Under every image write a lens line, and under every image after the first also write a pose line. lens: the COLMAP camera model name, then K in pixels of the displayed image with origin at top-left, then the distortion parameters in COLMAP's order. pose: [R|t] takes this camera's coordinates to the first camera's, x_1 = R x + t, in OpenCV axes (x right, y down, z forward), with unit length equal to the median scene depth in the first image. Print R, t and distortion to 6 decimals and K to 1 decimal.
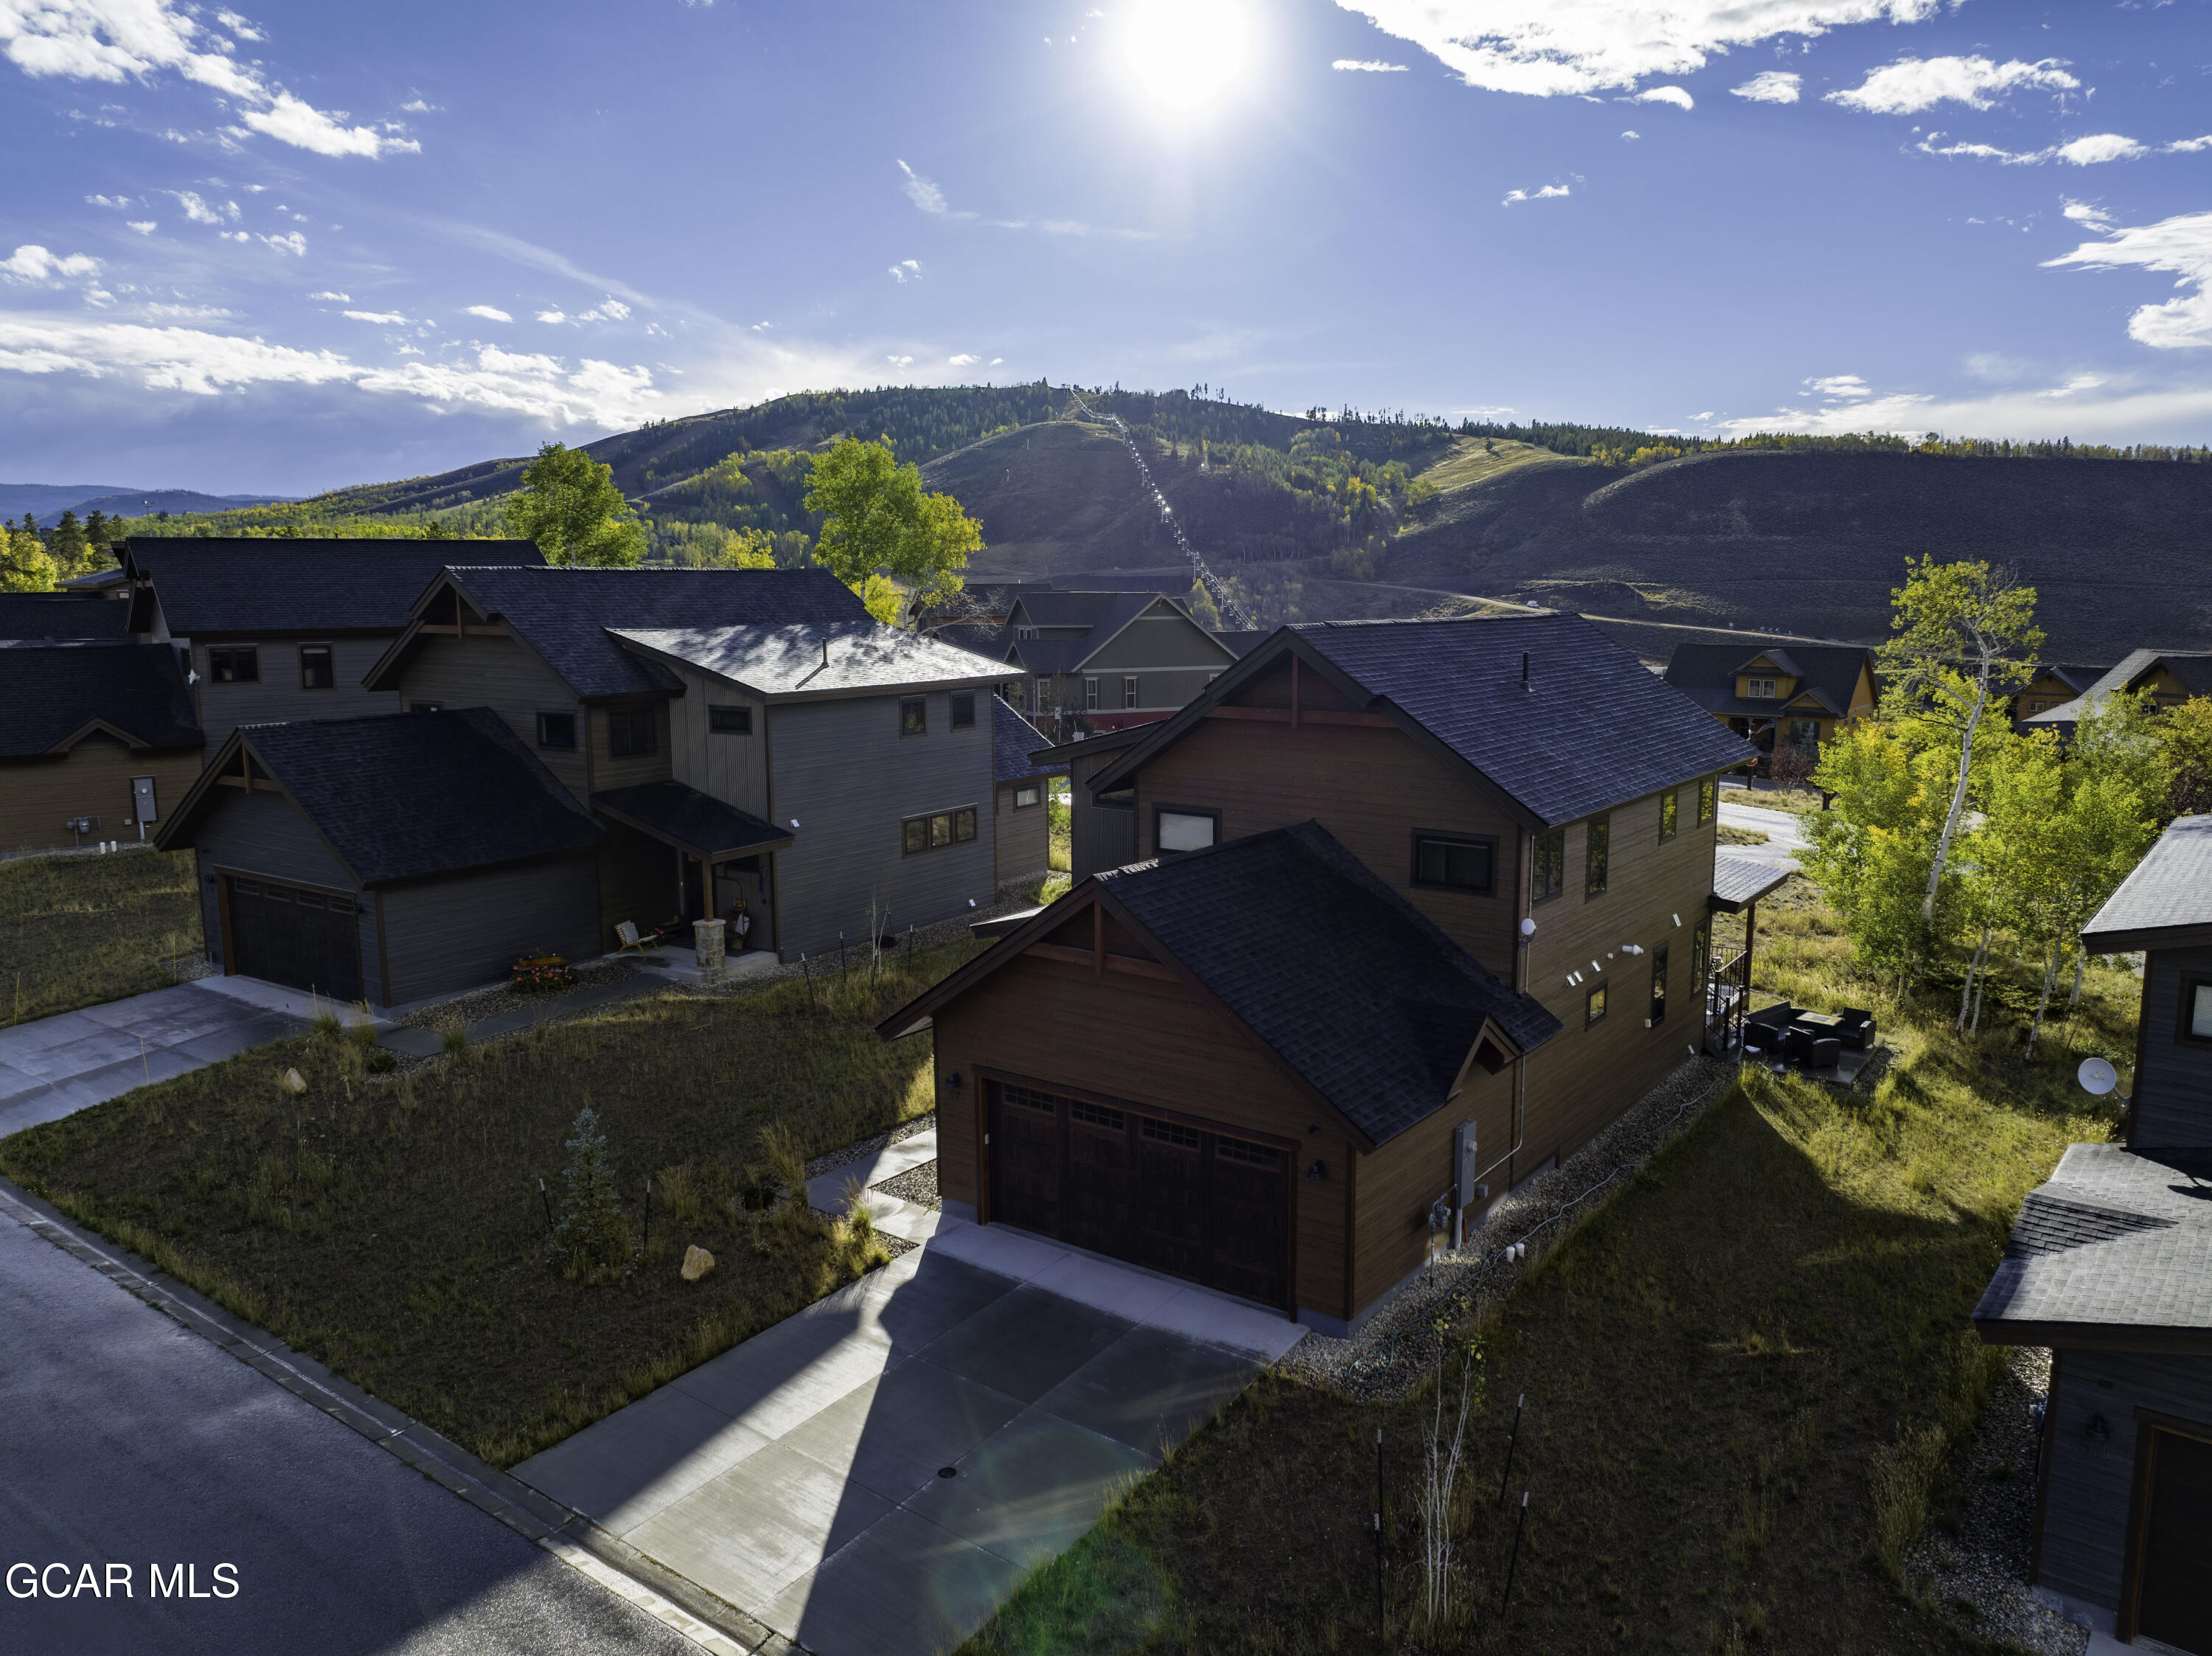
lens RADIAL K [[1549.1, 0, 1106.0], [0, 1549.1, 828.0], [0, 0, 1]] dist [-0.039027, 0.009250]
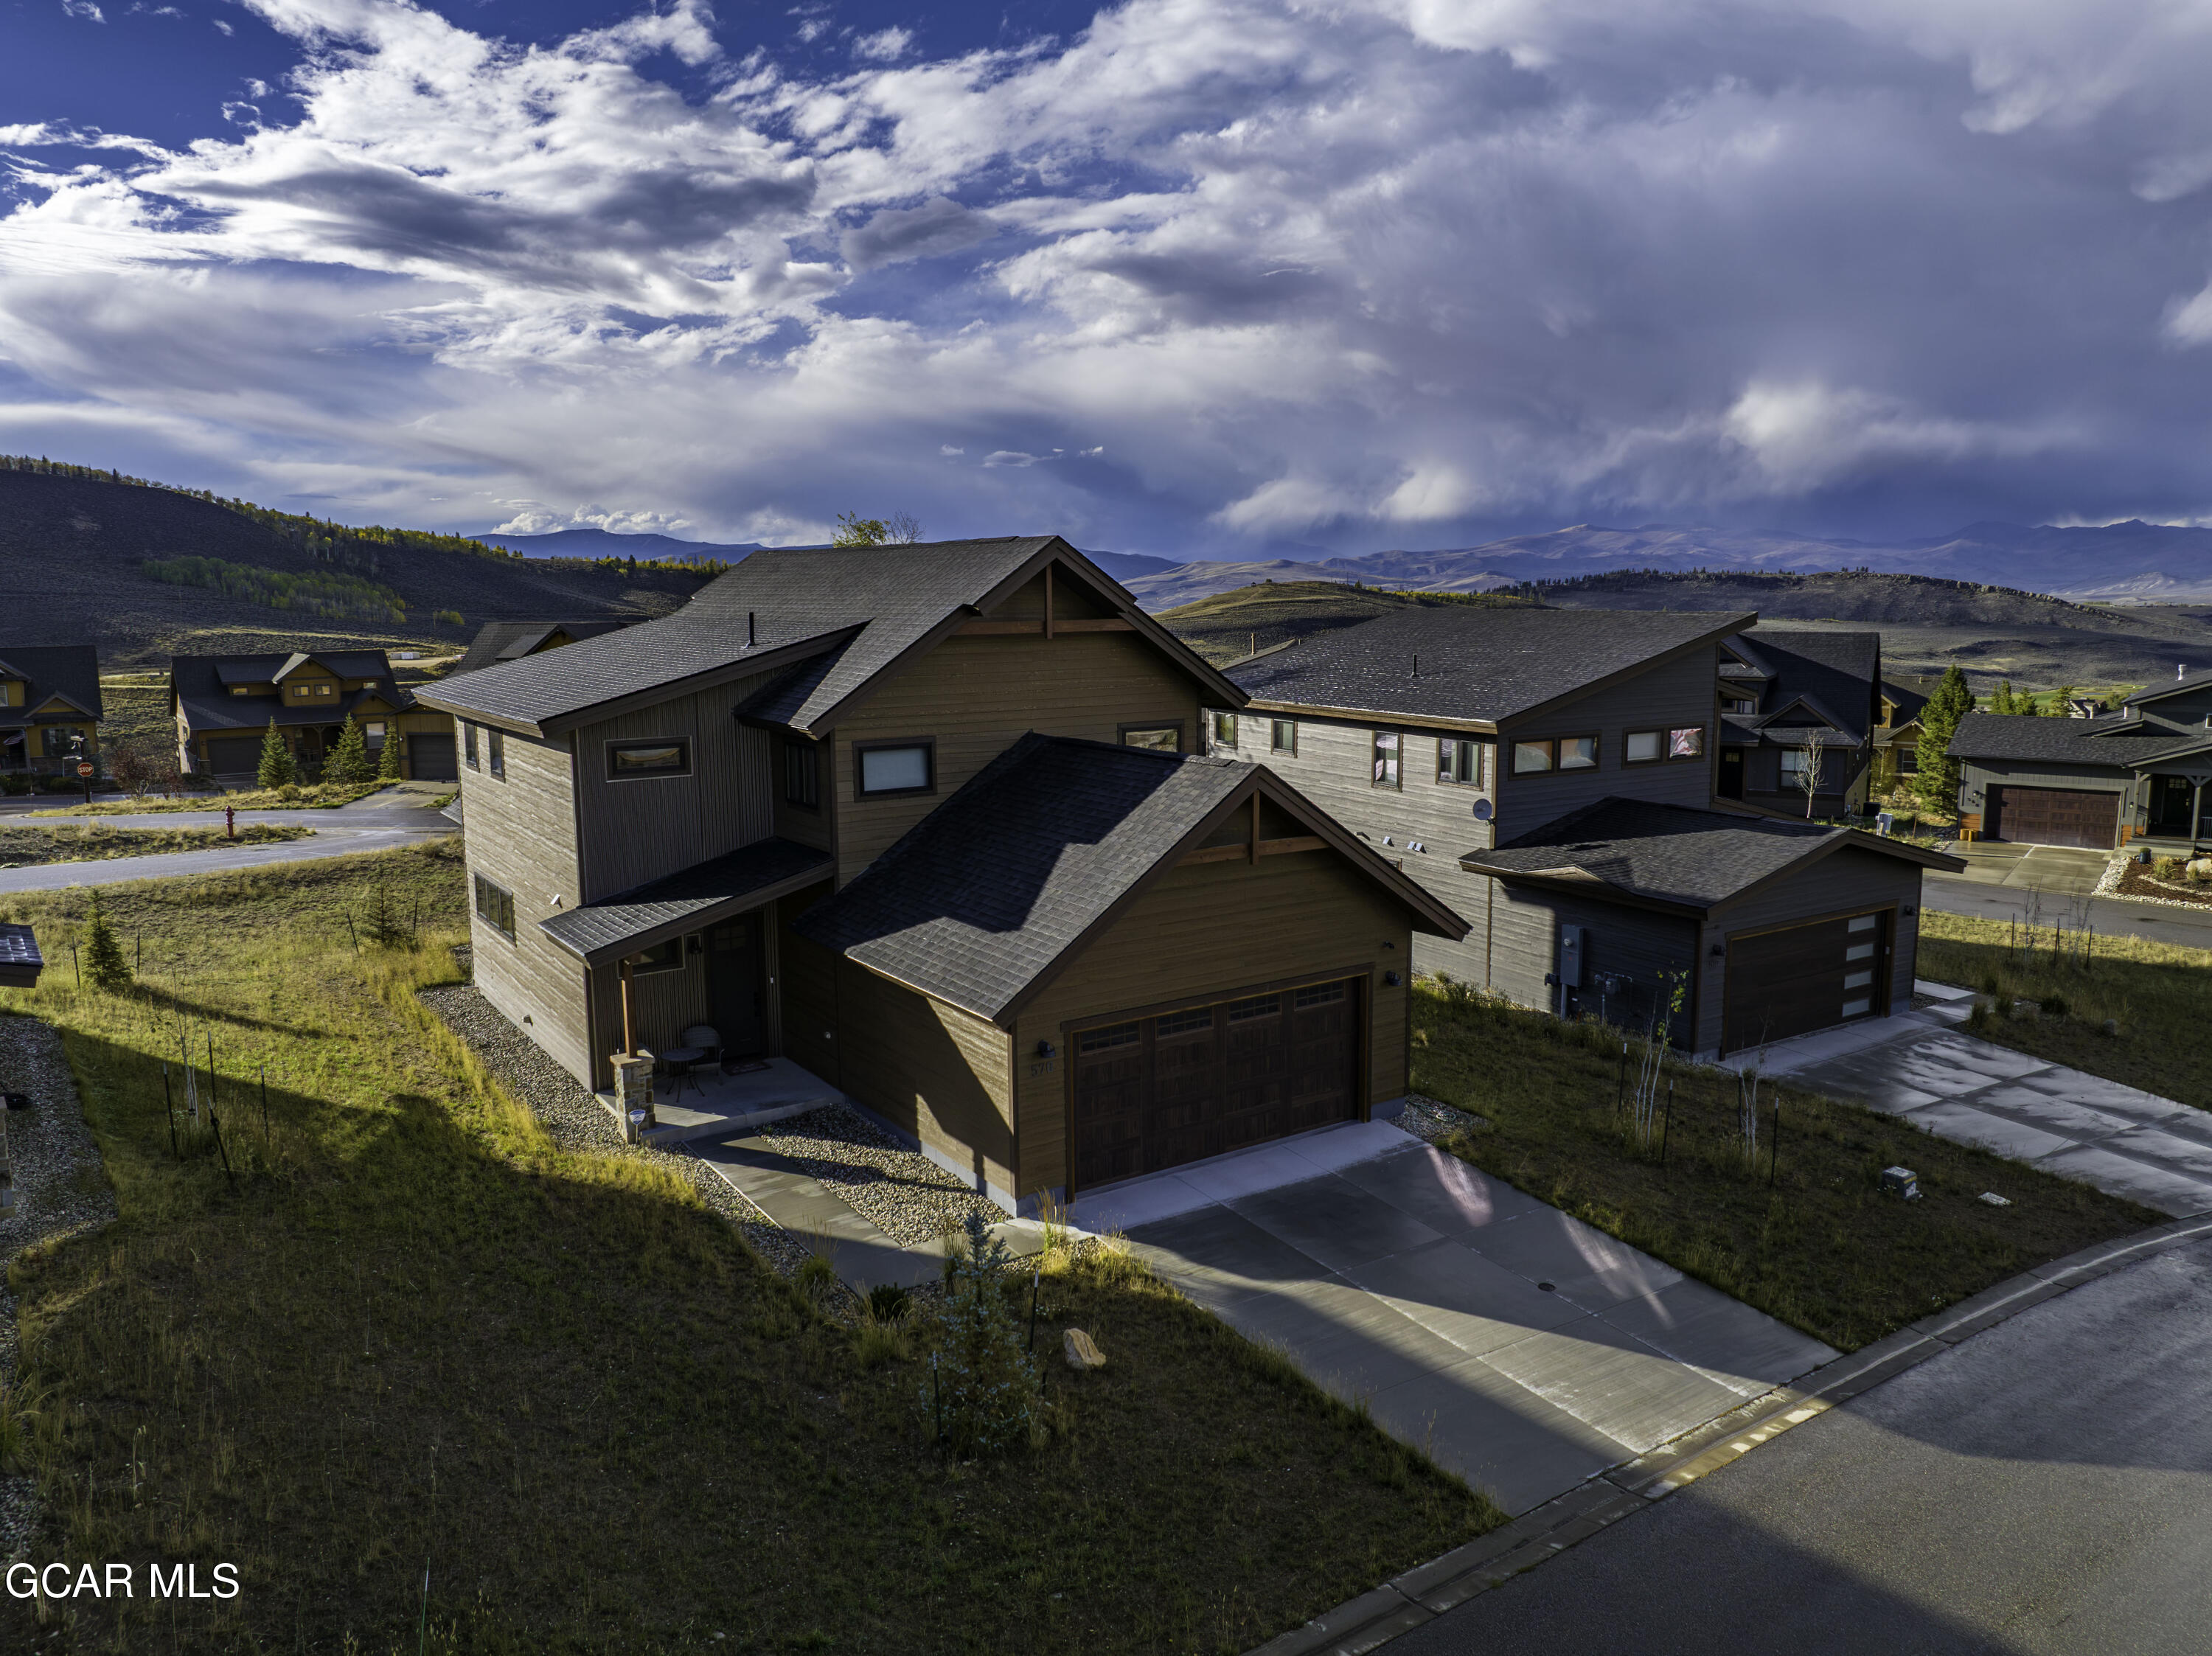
lens RADIAL K [[1549.1, 0, 1106.0], [0, 1549.1, 828.0], [0, 0, 1]] dist [-0.039027, 0.009250]
pose [[0.356757, -0.140428, 0.923583, -0.929581], [0.146737, 0.984789, 0.093053, -0.034832], [-0.922601, 0.102326, 0.371936, 0.692388]]
